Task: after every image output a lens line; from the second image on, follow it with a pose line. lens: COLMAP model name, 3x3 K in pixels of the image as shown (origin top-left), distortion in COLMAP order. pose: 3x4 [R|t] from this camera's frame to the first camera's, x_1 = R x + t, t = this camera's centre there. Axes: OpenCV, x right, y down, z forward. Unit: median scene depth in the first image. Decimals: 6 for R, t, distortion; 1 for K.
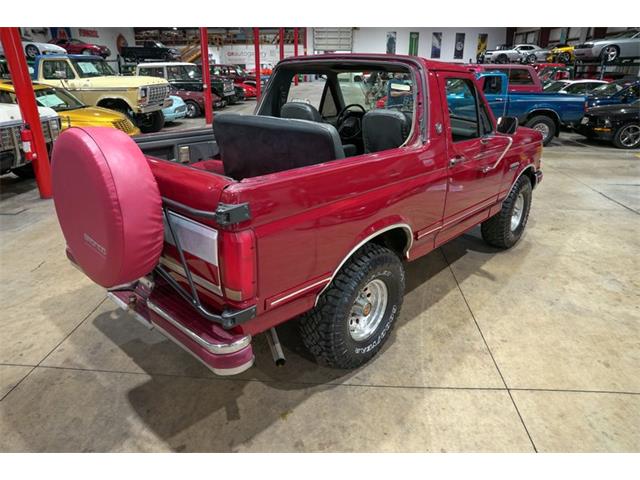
lens RADIAL K [[437.6, 0, 321.7], [0, 437.6, 242.7], [0, 0, 1]] dist [-0.129463, 0.098098]
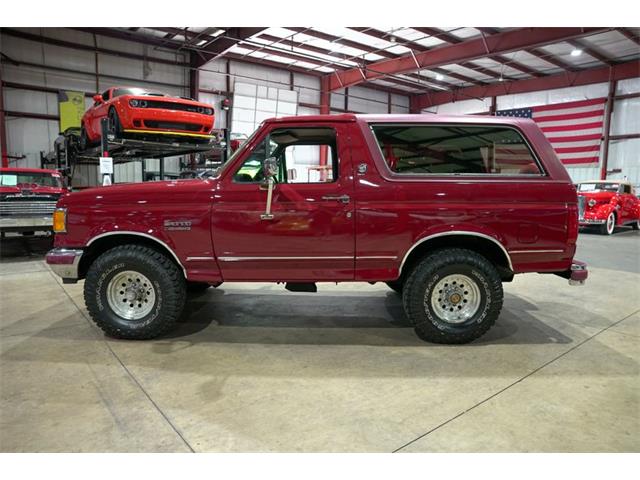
lens RADIAL K [[438.8, 0, 320.1], [0, 438.8, 237.0], [0, 0, 1]] dist [-0.133451, 0.101917]
pose [[-0.669266, -0.103076, 0.735839, -0.400518], [0.269144, 0.889446, 0.369387, -0.292484], [-0.692564, 0.445265, -0.567534, 0.891467]]
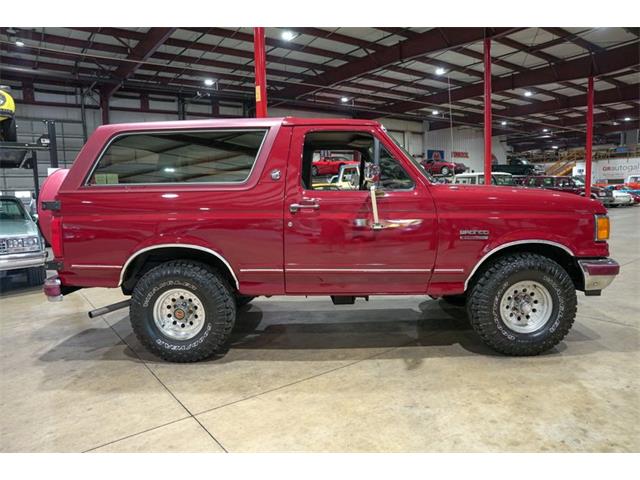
lens RADIAL K [[438.8, 0, 321.0], [0, 438.8, 239.4], [0, 0, 1]] dist [-0.133451, 0.101917]
pose [[0.653577, 0.062021, -0.754315, 0.482253], [-0.263906, 0.952762, -0.150325, 0.011896], [0.709359, 0.297317, 0.639071, 0.170154]]
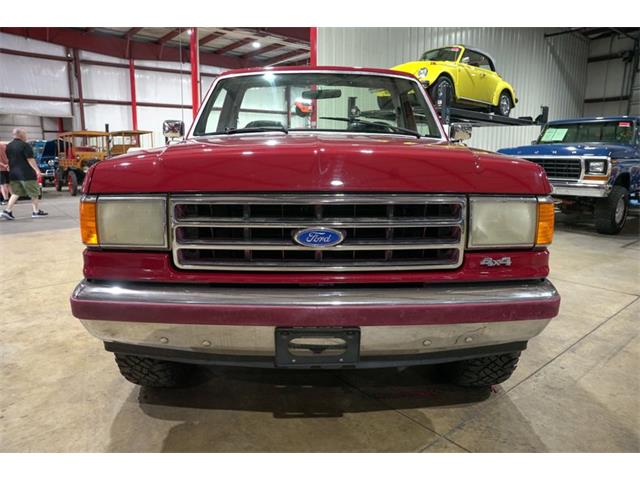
lens RADIAL K [[438.8, 0, 319.2], [0, 438.8, 240.8], [0, 0, 1]] dist [-0.133451, 0.101917]
pose [[-0.735365, 0.122563, -0.666496, 0.403325], [-0.268246, 0.850532, 0.452370, -0.273175], [0.622320, 0.511442, -0.592574, 0.882122]]
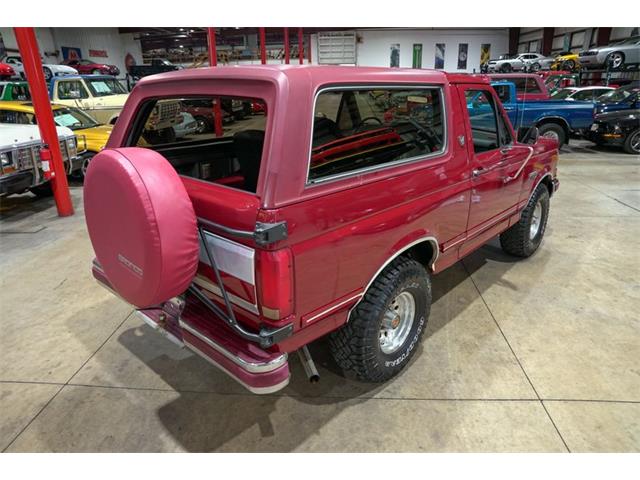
lens RADIAL K [[437.6, 0, 321.7], [0, 437.6, 240.1], [0, 0, 1]] dist [-0.129463, 0.098098]
pose [[0.999679, -0.019820, -0.015809, -0.017539], [0.019285, 0.999258, -0.033335, -0.001749], [0.016458, 0.033019, 0.999319, -0.001498]]
